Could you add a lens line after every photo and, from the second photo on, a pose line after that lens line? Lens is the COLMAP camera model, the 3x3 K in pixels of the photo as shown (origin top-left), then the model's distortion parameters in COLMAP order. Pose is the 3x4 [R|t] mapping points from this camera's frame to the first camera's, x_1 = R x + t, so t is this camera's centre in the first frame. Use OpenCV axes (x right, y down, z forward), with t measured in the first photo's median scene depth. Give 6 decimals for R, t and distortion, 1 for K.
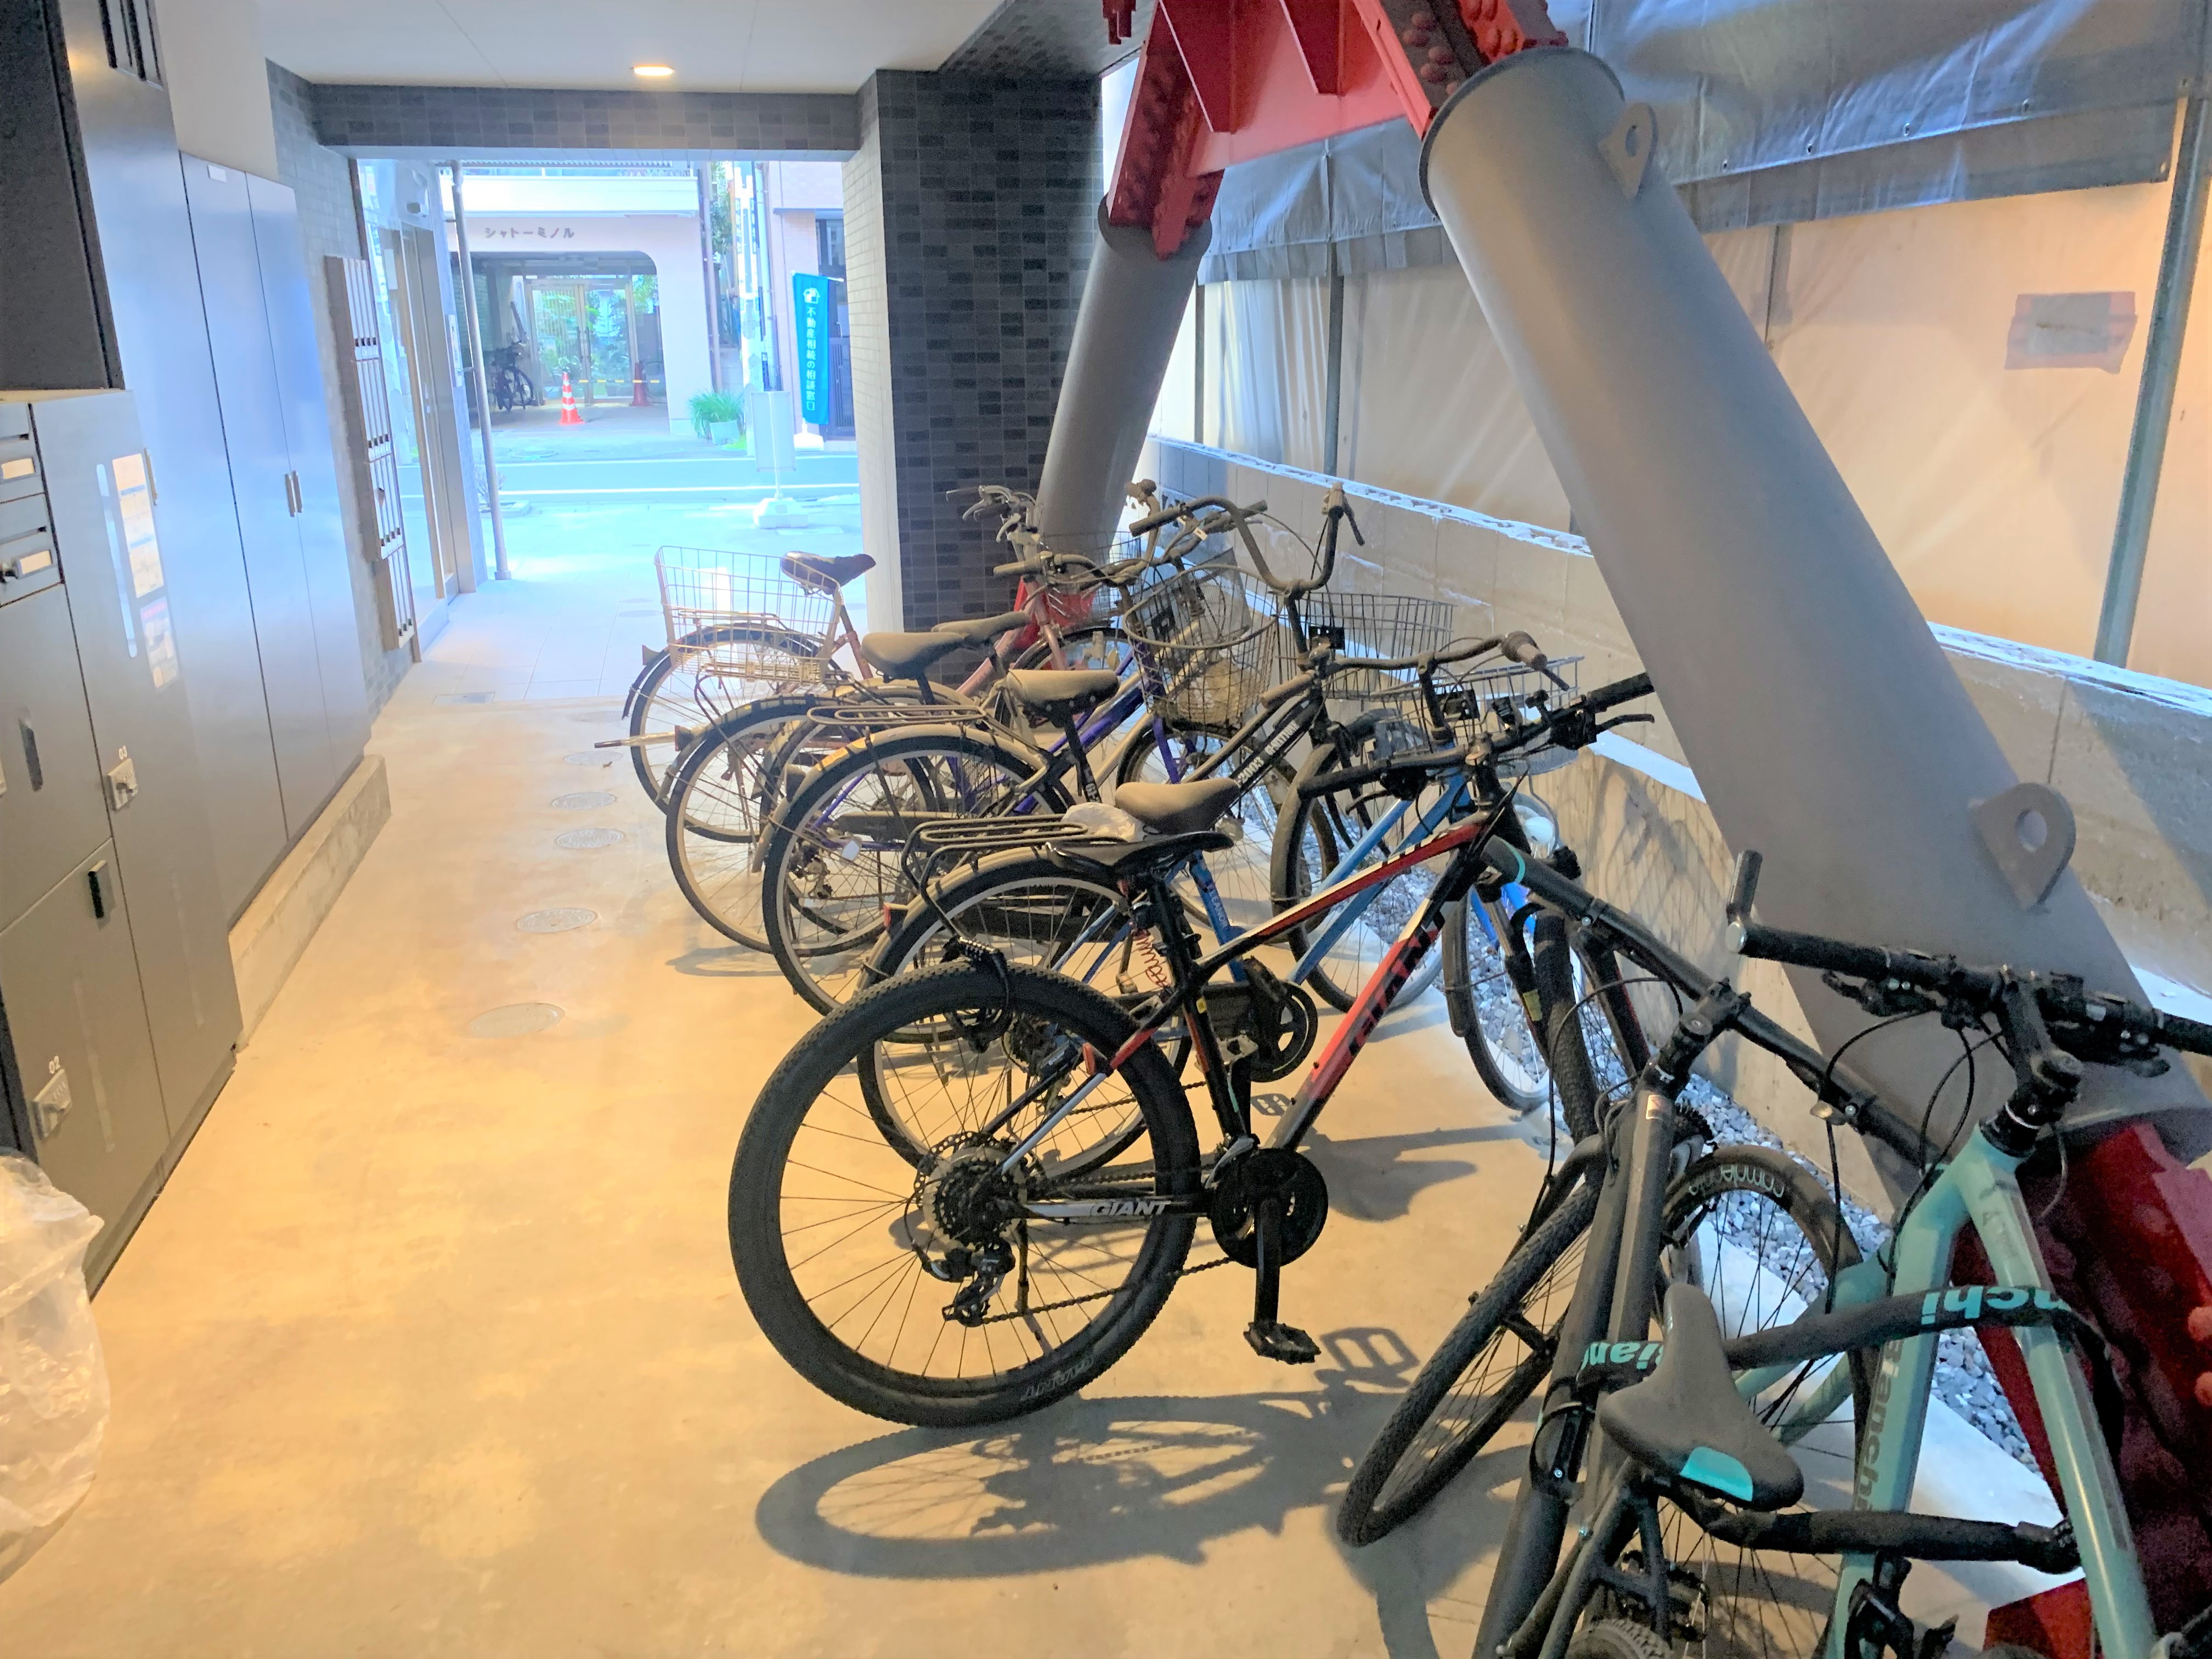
lens RADIAL K [[1704.4, 0, 1108.7], [0, 1704.4, 867.4], [0, 0, 1]] dist [0.040205, -0.063326]
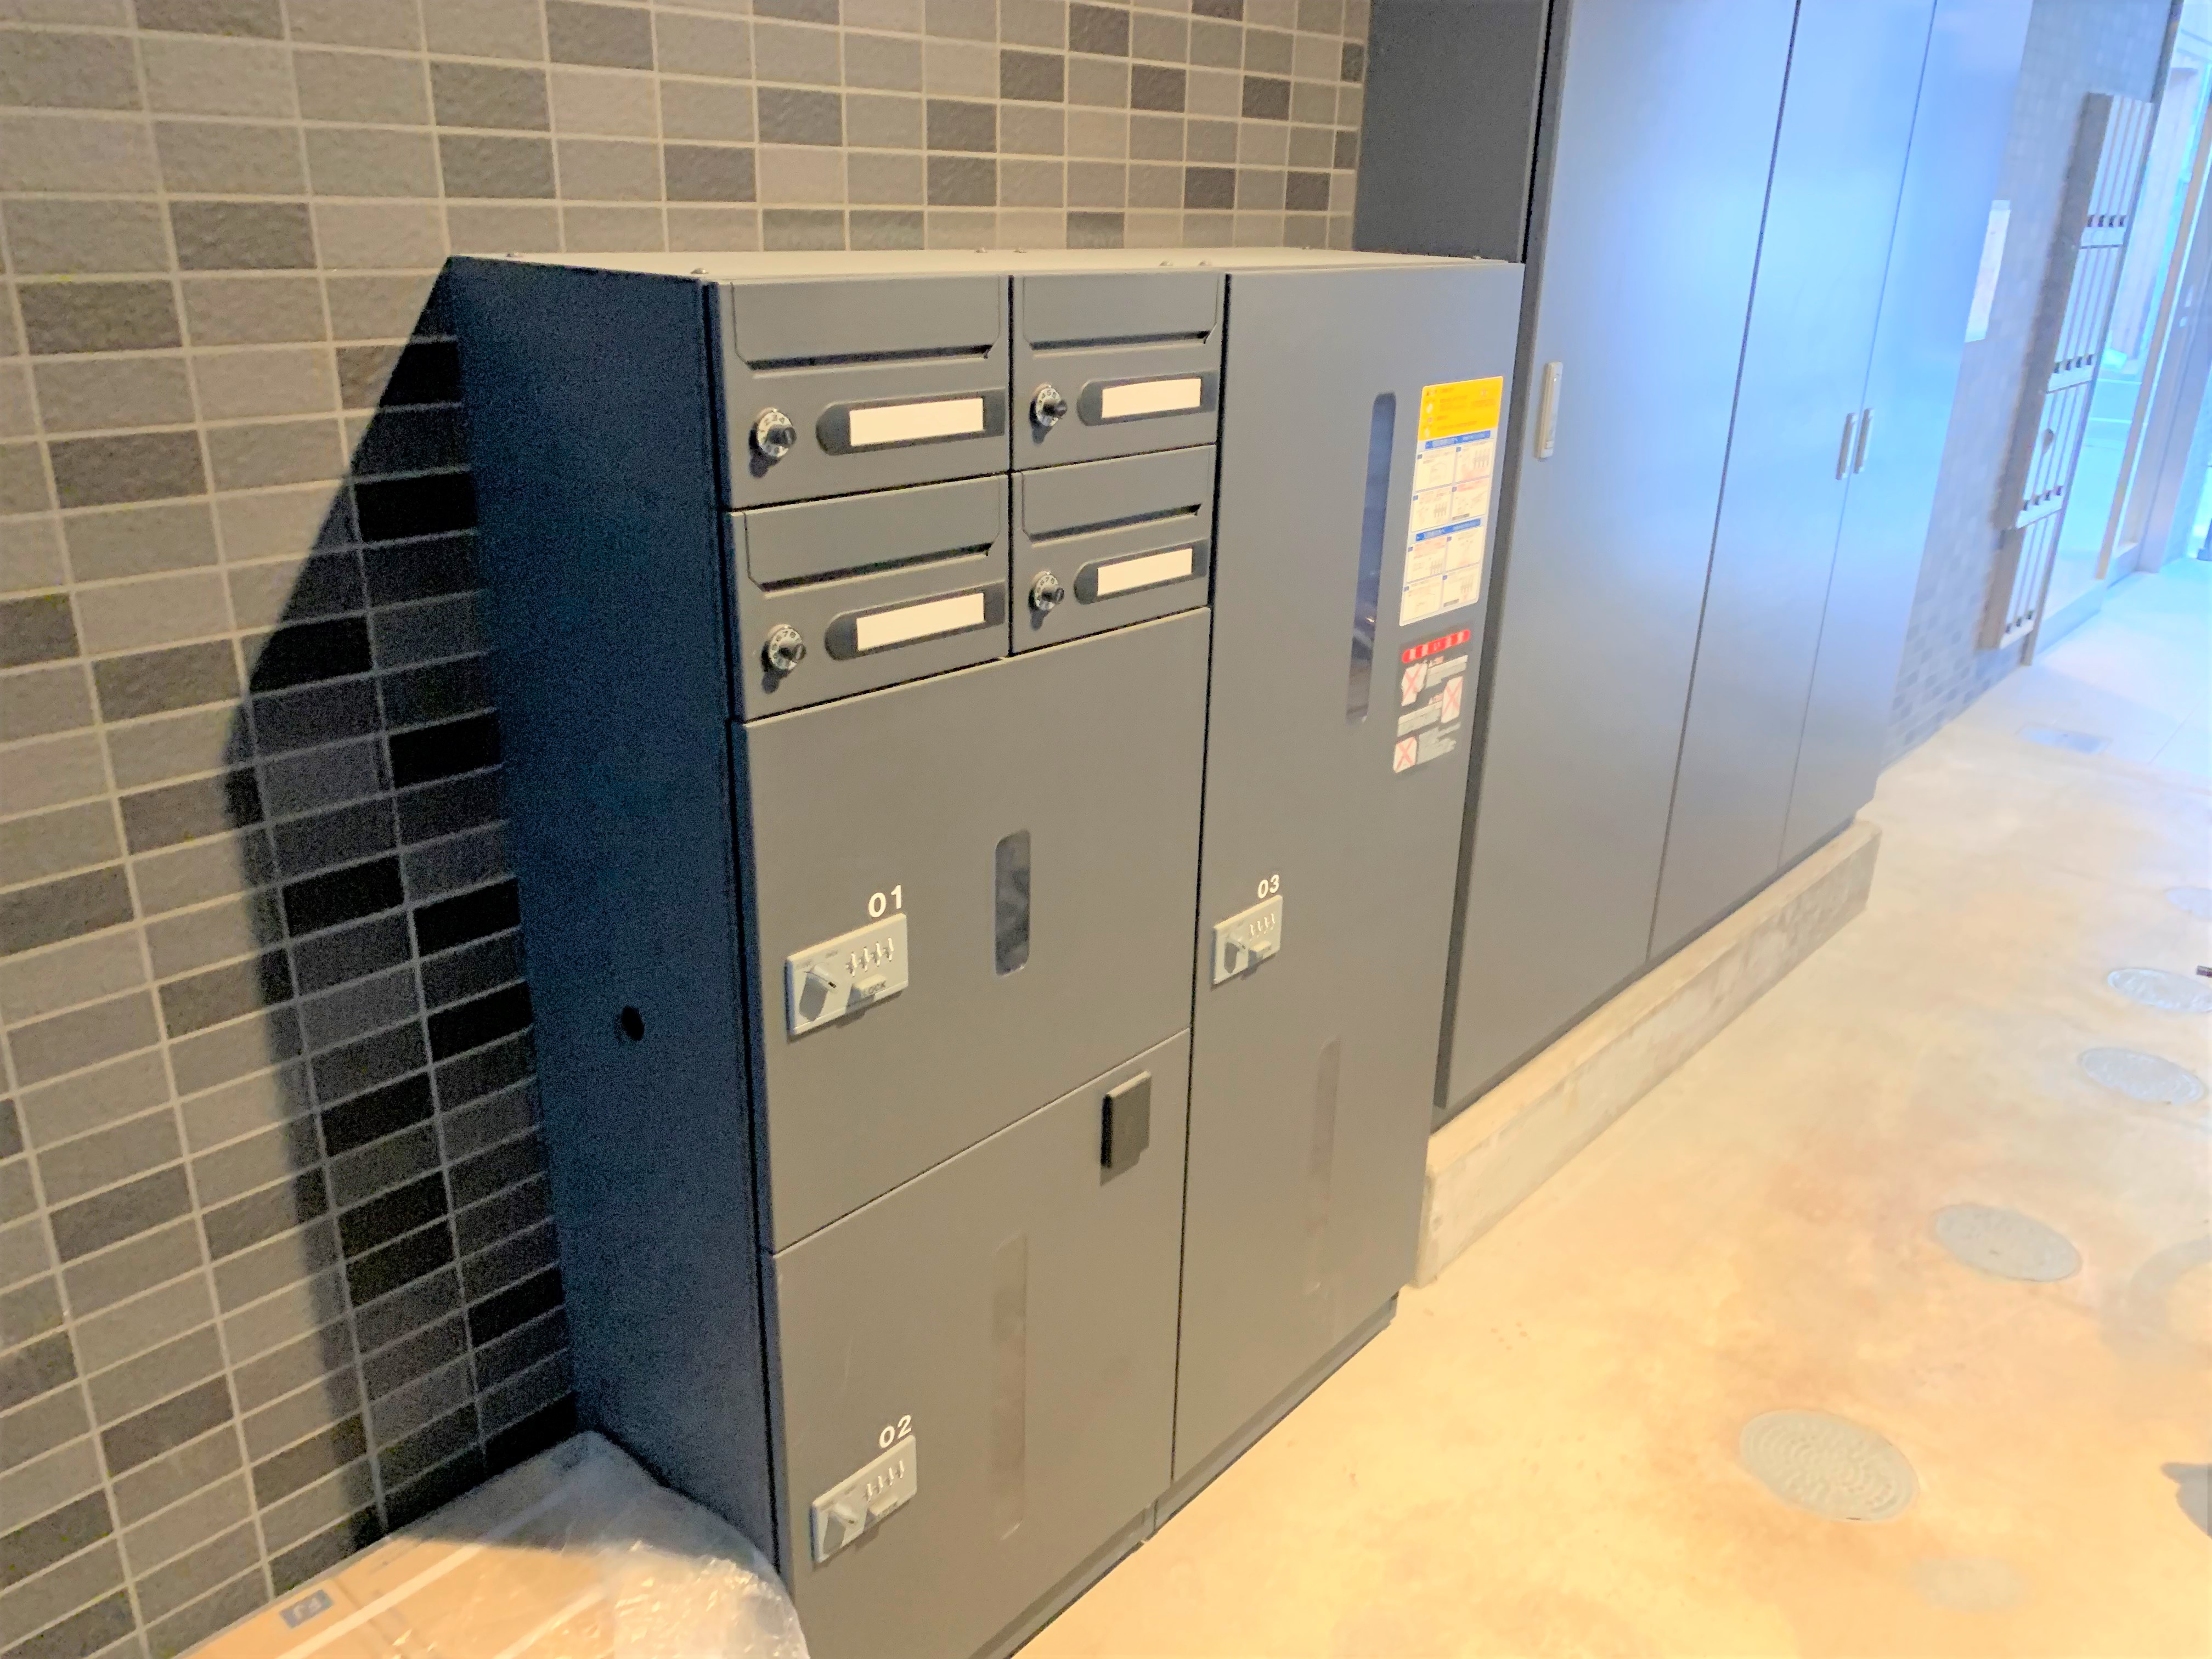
lens RADIAL K [[1704.4, 0, 1108.7], [0, 1704.4, 867.4], [0, 0, 1]] dist [0.040205, -0.063326]
pose [[0.601161, 0.313763, -0.734955, -0.108201], [-0.269722, 0.945393, 0.182982, -0.099682], [0.752234, 0.088232, 0.652962, 0.346503]]
